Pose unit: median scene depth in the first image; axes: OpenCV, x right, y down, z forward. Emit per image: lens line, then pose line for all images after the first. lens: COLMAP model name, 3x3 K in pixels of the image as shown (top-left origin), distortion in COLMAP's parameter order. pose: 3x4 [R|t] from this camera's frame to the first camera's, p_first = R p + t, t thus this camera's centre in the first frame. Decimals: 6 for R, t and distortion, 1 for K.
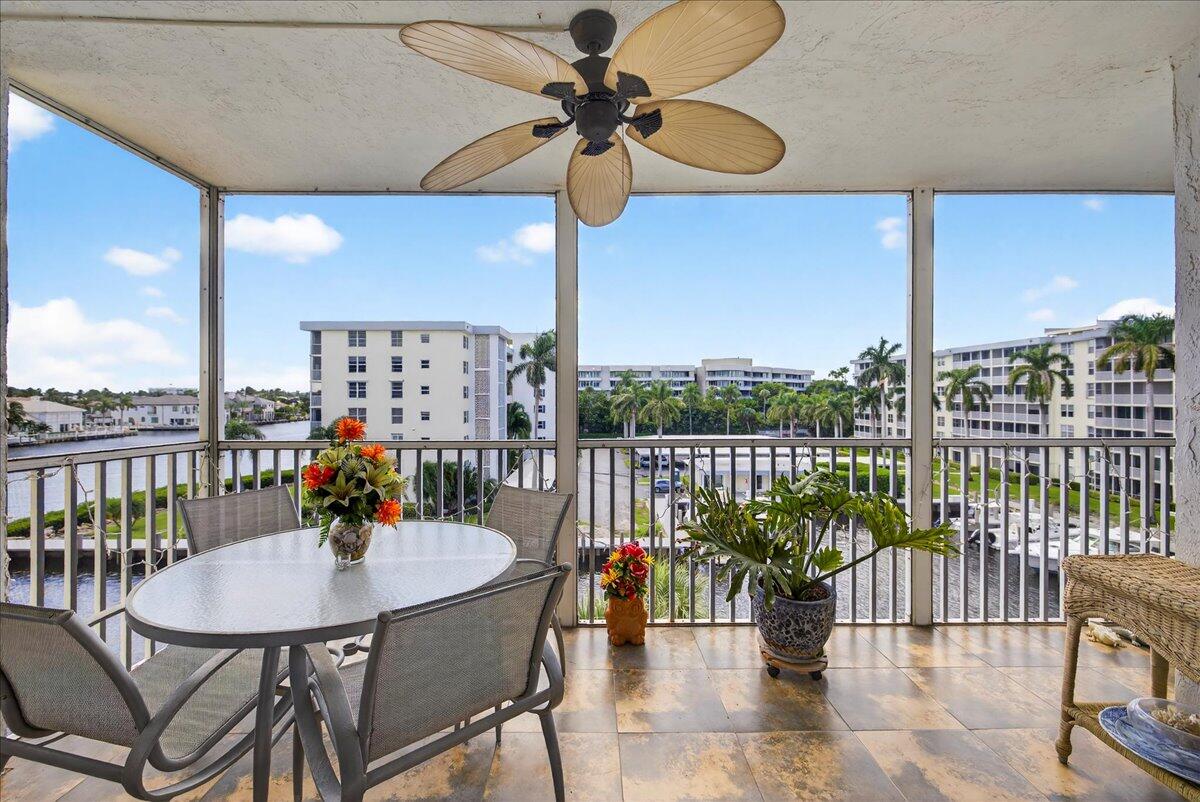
lens RADIAL K [[504.5, 0, 596.3], [0, 504.5, 394.1], [0, 0, 1]] dist [0.001688, 0.000028]
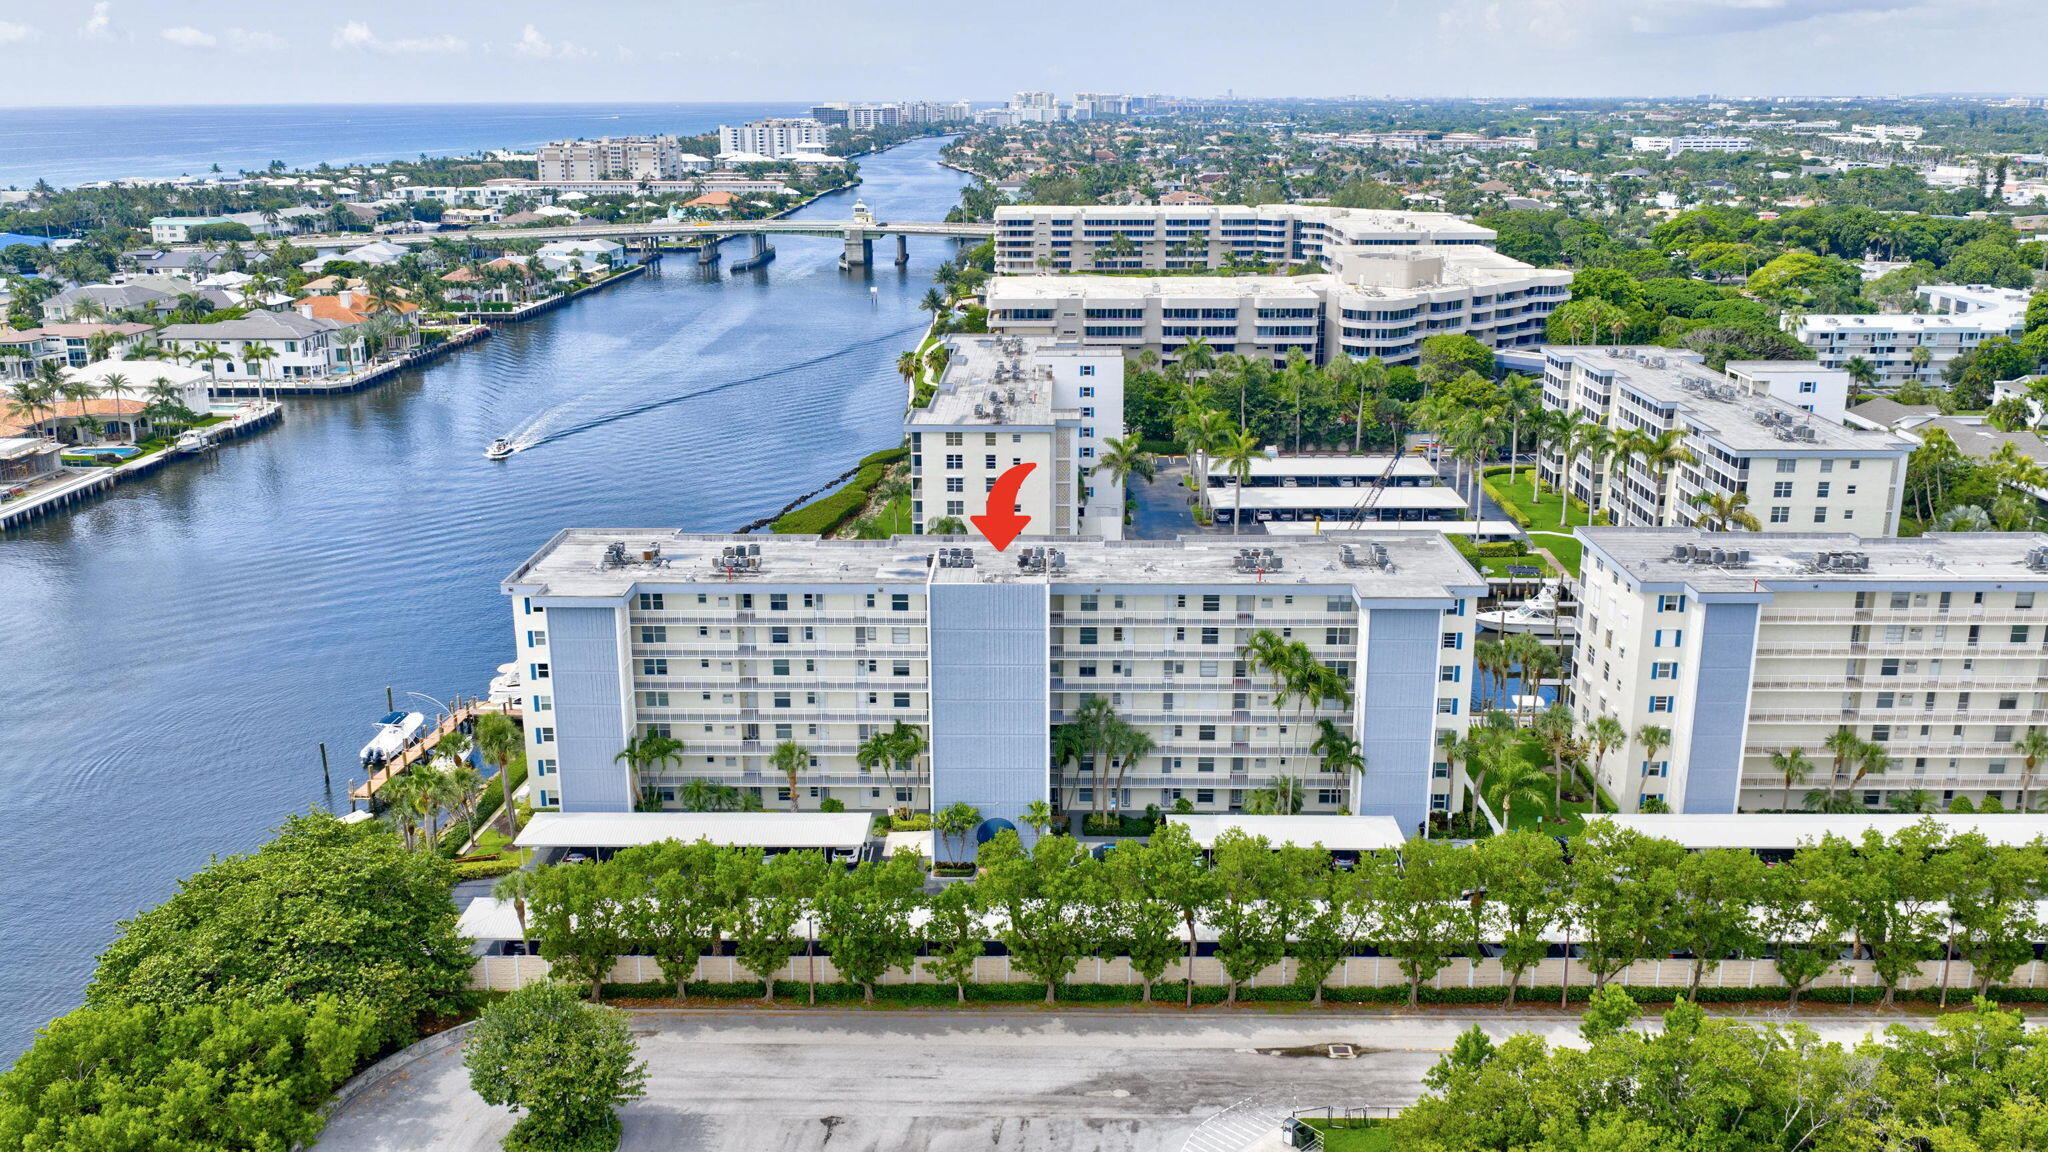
lens RADIAL K [[1689.3, 0, 1027.8], [0, 1689.3, 568.9], [0, 0, 1]] dist [0.036024, -0.065826]
pose [[0.999692, 0.004381, -0.024428, -0.208635], [0.002405, 0.962560, 0.271058, -0.755981], [0.024701, -0.271033, 0.962253, -2.351405]]
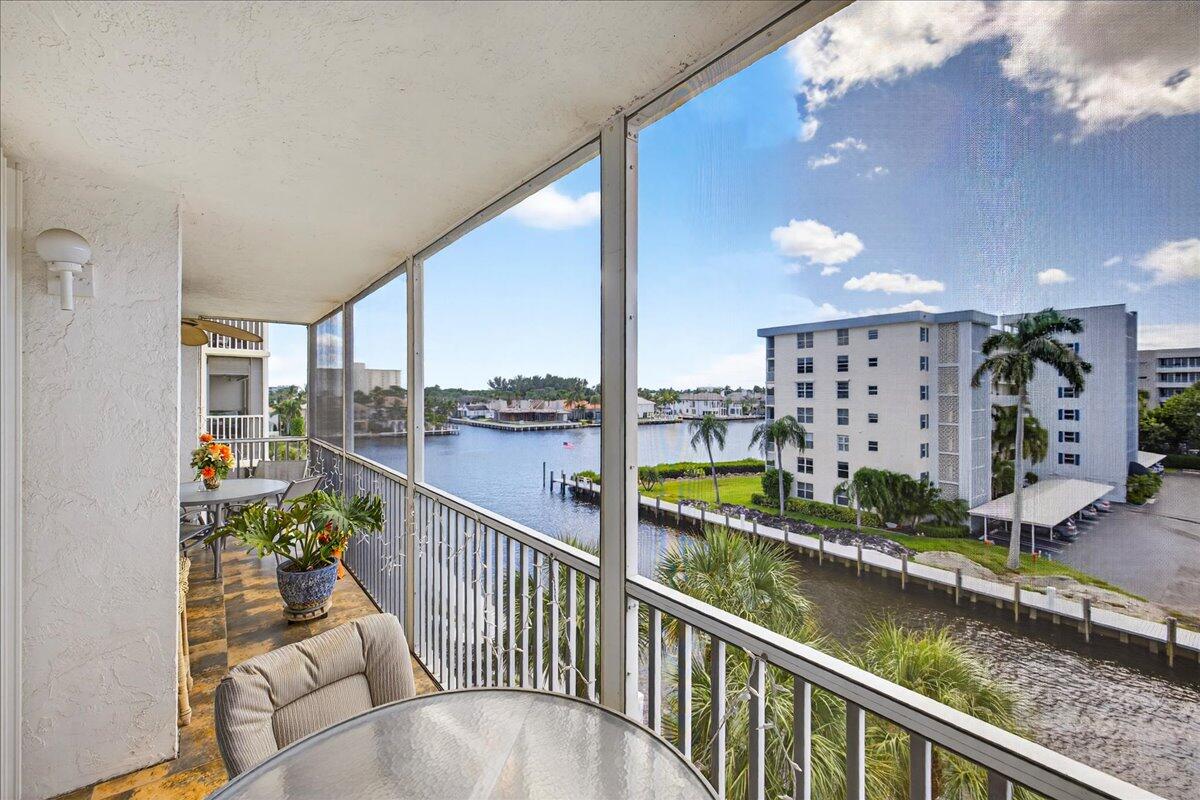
lens RADIAL K [[504.5, 0, 596.3], [0, 504.5, 393.1], [0, 0, 1]] dist [0.001688, 0.000028]
pose [[0.598473, 0.002989, -0.801138, 0.090268], [-0.000427, 0.999994, 0.003411, -0.005151], [0.801143, -0.001699, 0.598471, 0.037446]]
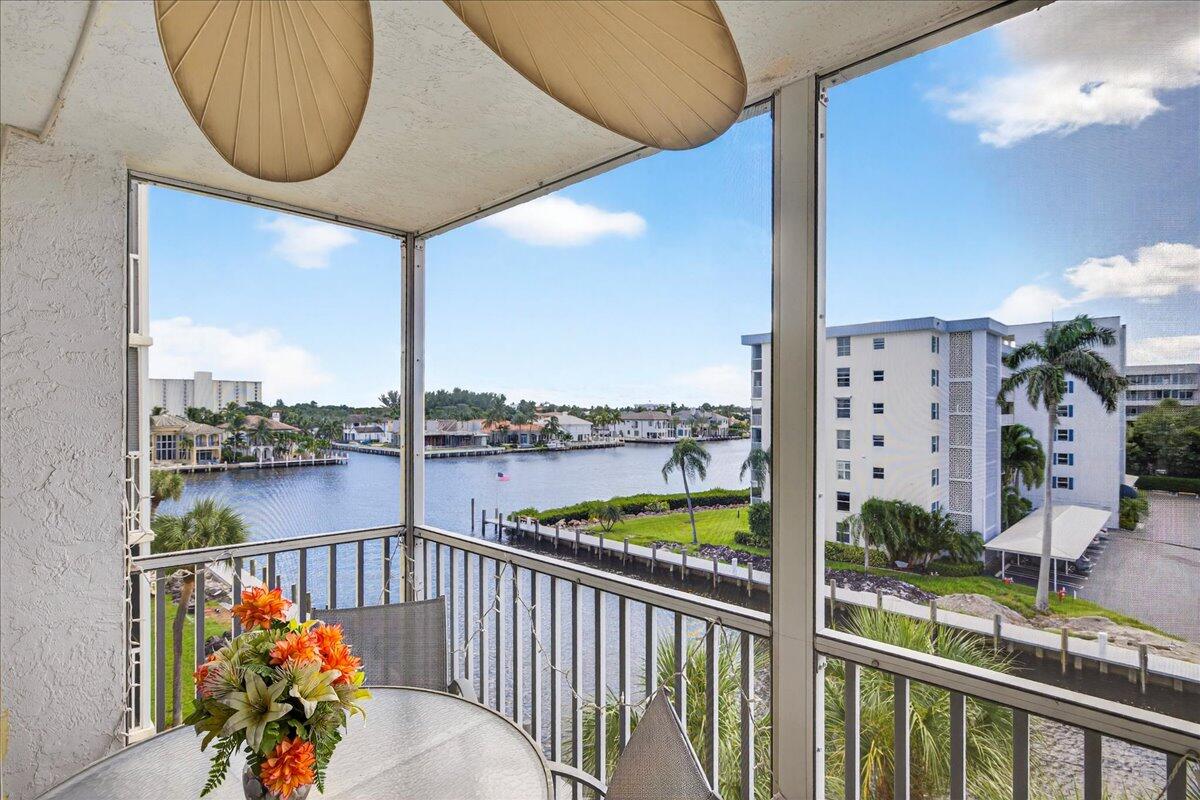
lens RADIAL K [[596.3, 0, 607.9], [0, 596.3, 413.0], [0, 0, 1]] dist [0.000728, 0.000866]
pose [[0.717029, 0.005091, -0.697024, 0.009968], [-0.001109, 0.999980, 0.006163, -0.005313], [0.697042, -0.003646, 0.717021, 0.024470]]
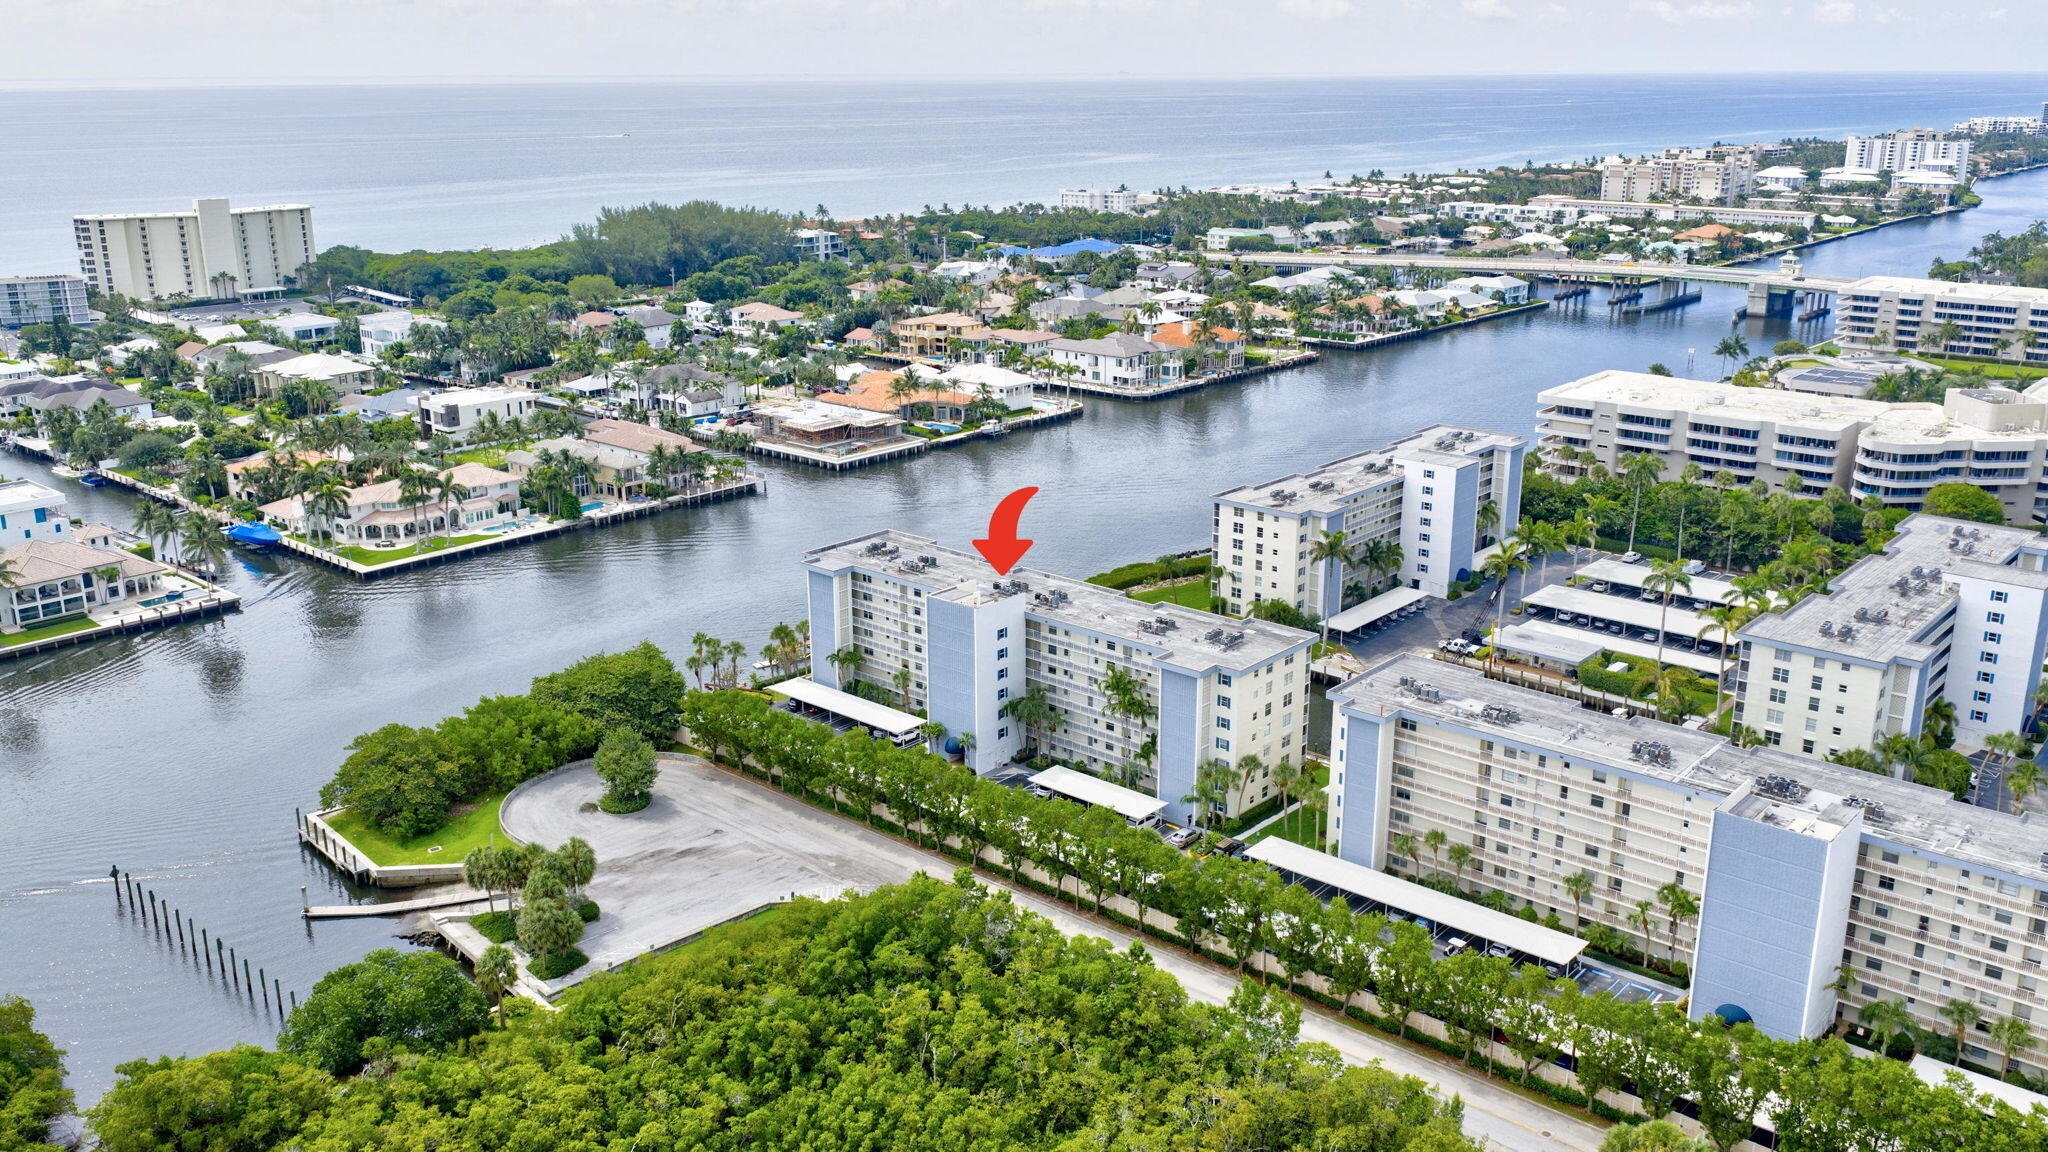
lens RADIAL K [[1689.3, 0, 1027.8], [0, 1689.3, 568.9], [0, 0, 1]] dist [0.036024, -0.065826]
pose [[0.747397, 0.187733, -0.637302, 2.135508], [0.003525, 0.958113, 0.286370, -1.289762], [0.664368, -0.216278, 0.715429, -2.843340]]
